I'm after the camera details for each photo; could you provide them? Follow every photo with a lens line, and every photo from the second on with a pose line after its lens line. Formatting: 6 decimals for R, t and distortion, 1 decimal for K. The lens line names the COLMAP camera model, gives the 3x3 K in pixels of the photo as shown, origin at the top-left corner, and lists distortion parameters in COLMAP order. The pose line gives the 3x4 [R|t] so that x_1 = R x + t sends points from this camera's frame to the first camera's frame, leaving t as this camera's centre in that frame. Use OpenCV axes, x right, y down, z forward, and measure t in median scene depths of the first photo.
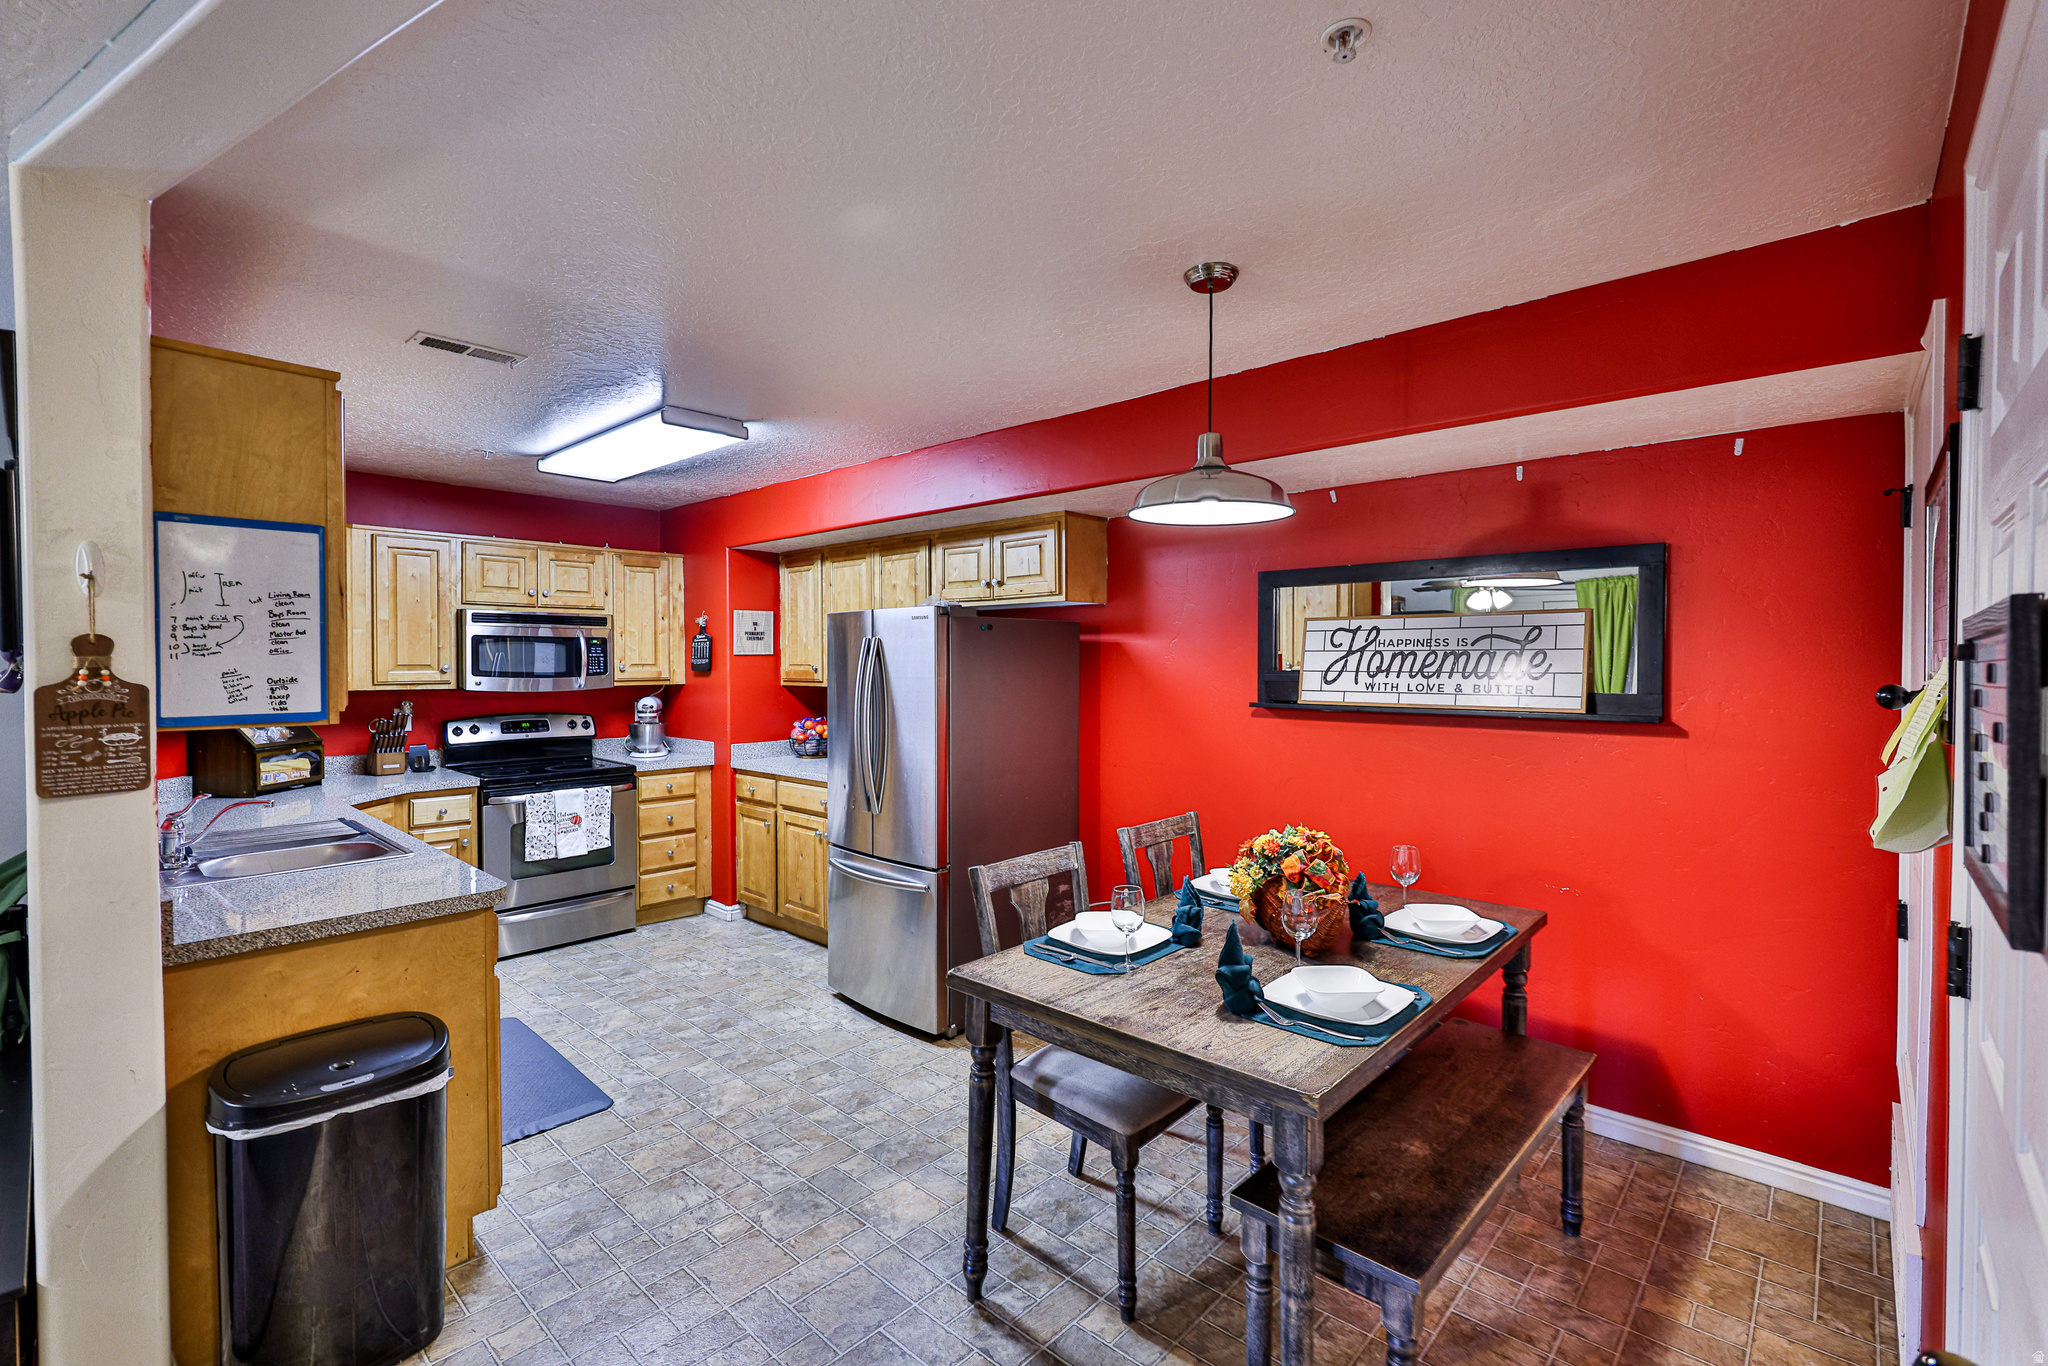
lens RADIAL K [[881.3, 0, 1023.8], [0, 881.3, 678.9], [0, 0, 1]] dist [0.011288, 0.000074]
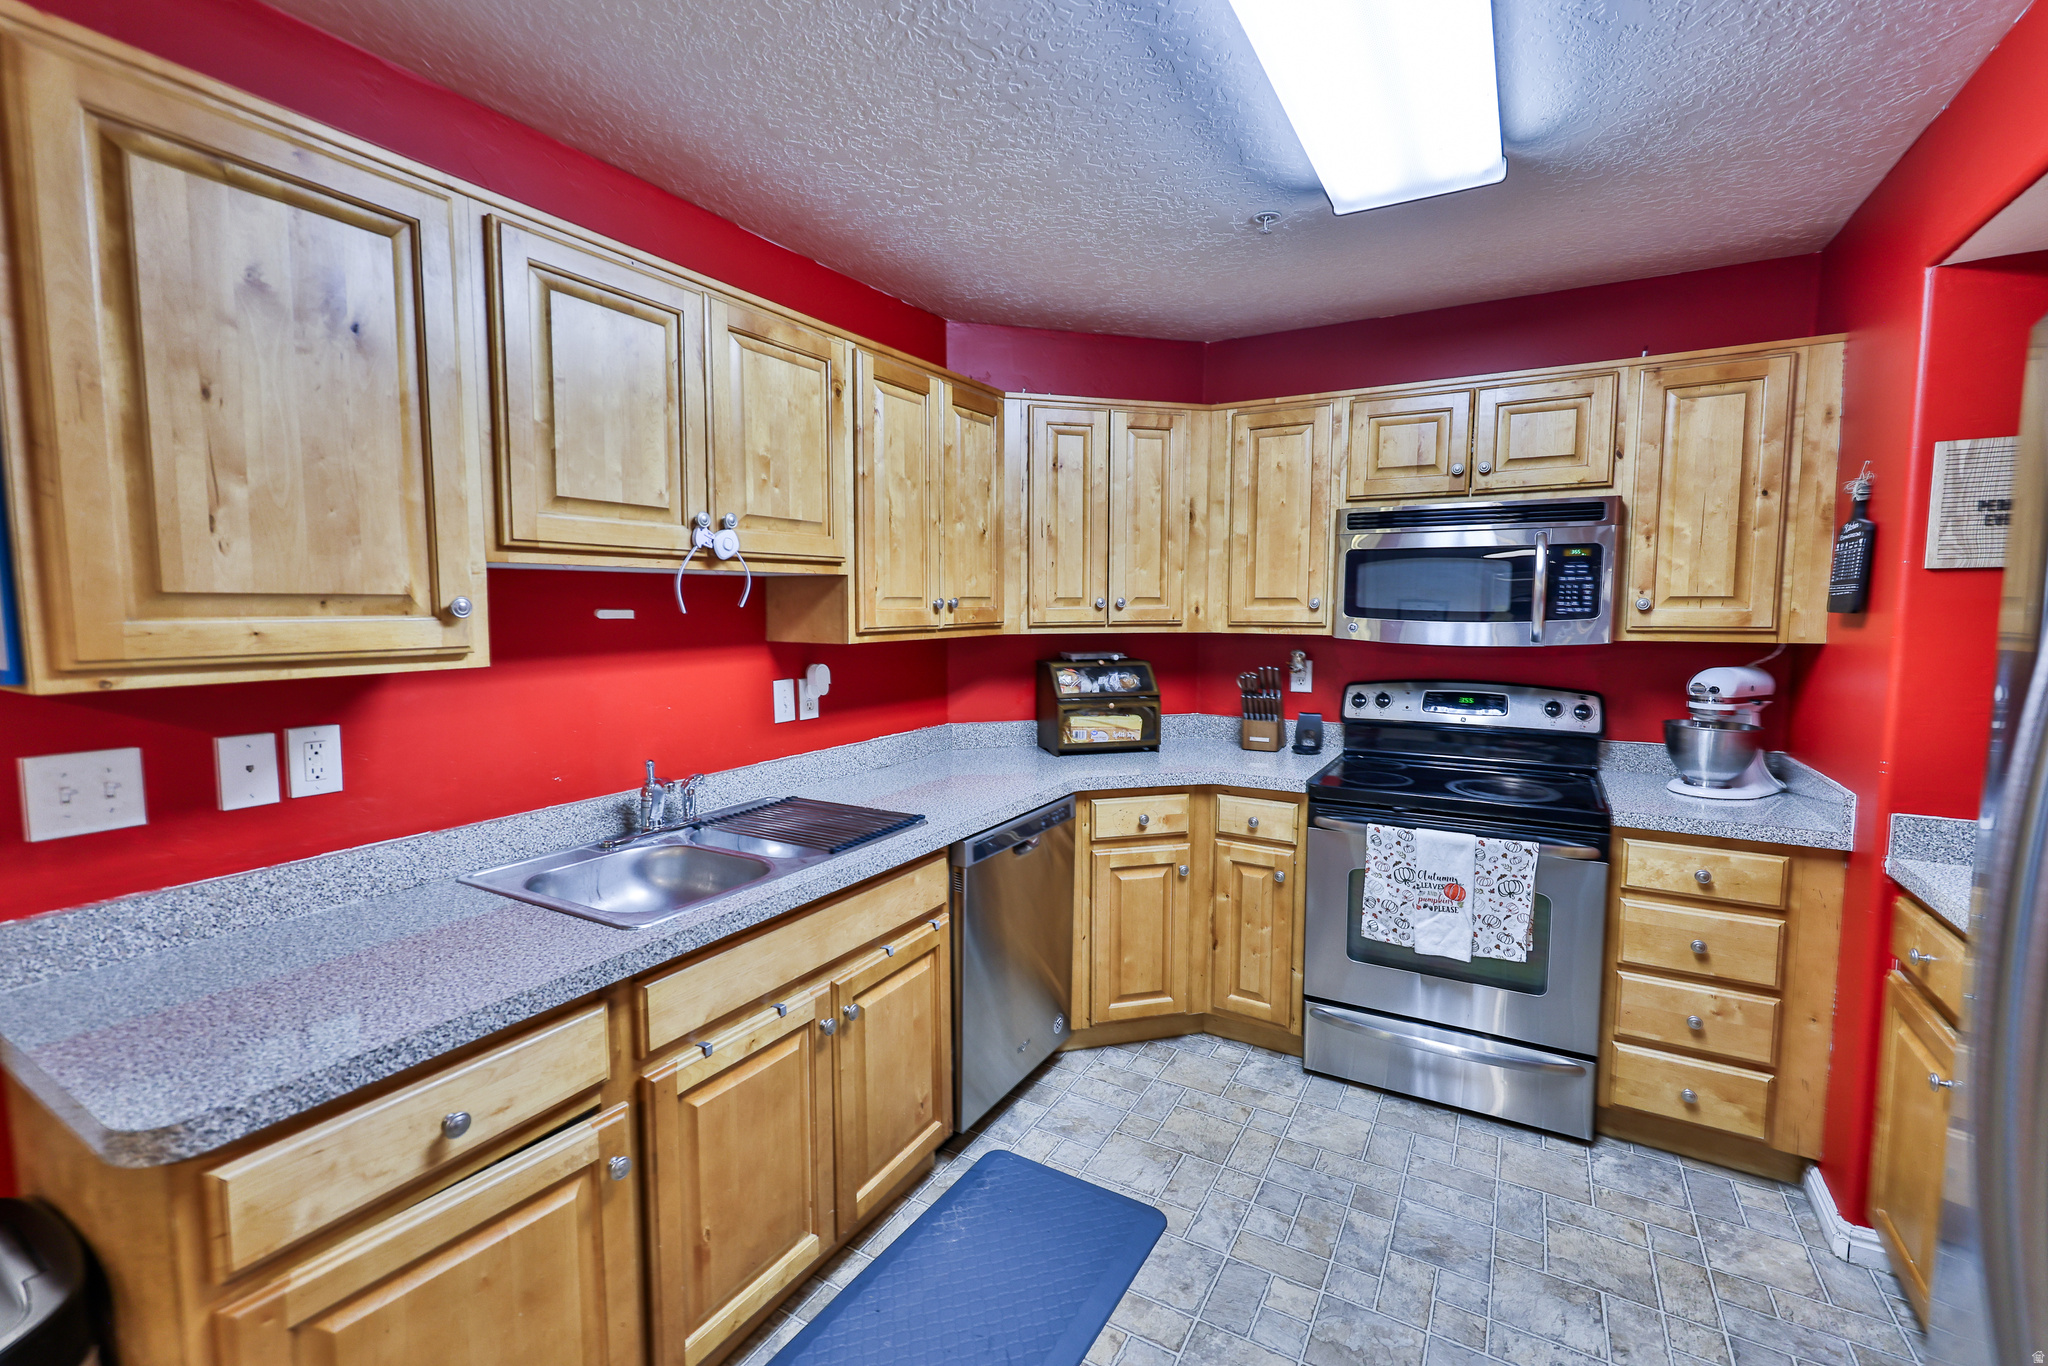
lens RADIAL K [[881.3, 0, 1023.8], [0, 881.3, 678.9], [0, 0, 1]] dist [0.011288, 0.000074]
pose [[0.217834, 0.086769, -0.972121, -0.053806], [-0.019796, 0.996228, 0.084485, -0.006527], [0.975785, 0.000840, 0.218730, 0.579961]]
